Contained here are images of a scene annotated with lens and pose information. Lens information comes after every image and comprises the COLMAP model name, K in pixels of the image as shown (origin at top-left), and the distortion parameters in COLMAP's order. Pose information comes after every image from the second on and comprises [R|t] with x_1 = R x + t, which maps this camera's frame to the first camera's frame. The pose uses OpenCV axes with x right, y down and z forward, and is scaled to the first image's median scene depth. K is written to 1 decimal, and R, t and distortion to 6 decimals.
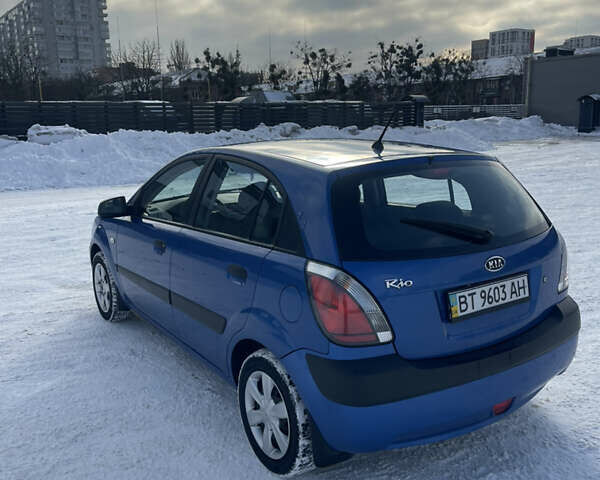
lens RADIAL K [[605.5, 0, 300.0], [0, 605.5, 240.0], [0, 0, 1]] dist [0.043380, -0.013907]
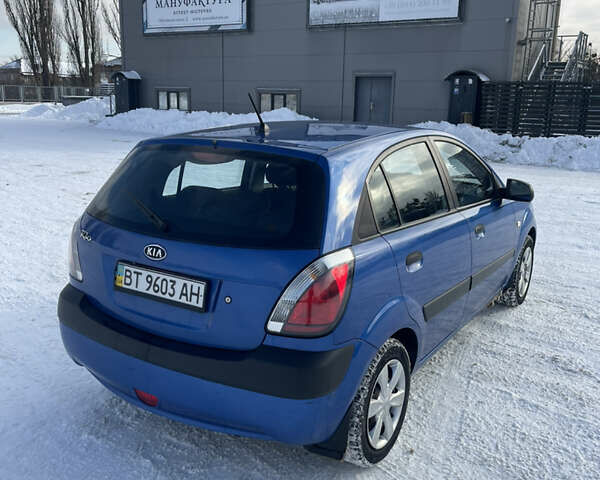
lens RADIAL K [[605.5, 0, 300.0], [0, 605.5, 240.0], [0, 0, 1]] dist [0.043380, -0.013907]
pose [[0.386759, 0.239765, -0.890466, 1.255050], [-0.211853, 0.962884, 0.167249, -0.190038], [0.897516, 0.123962, 0.423199, 0.779523]]
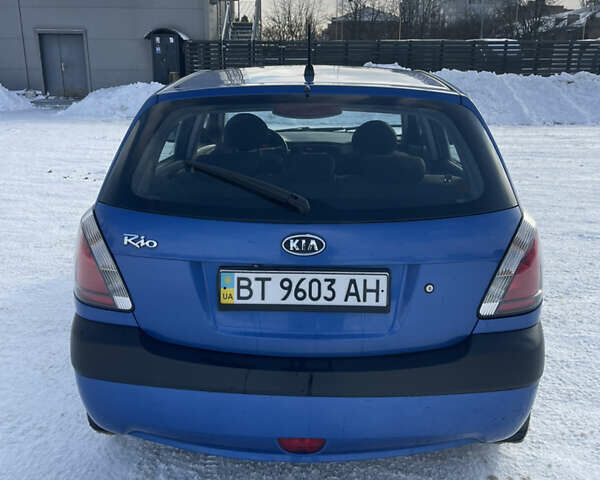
lens RADIAL K [[605.5, 0, 300.0], [0, 605.5, 240.0], [0, 0, 1]] dist [0.043380, -0.013907]
pose [[0.804724, 0.187139, -0.563381, 0.695602], [-0.137297, 0.981954, 0.130064, -0.055518], [0.577554, -0.027315, 0.815895, 0.423233]]
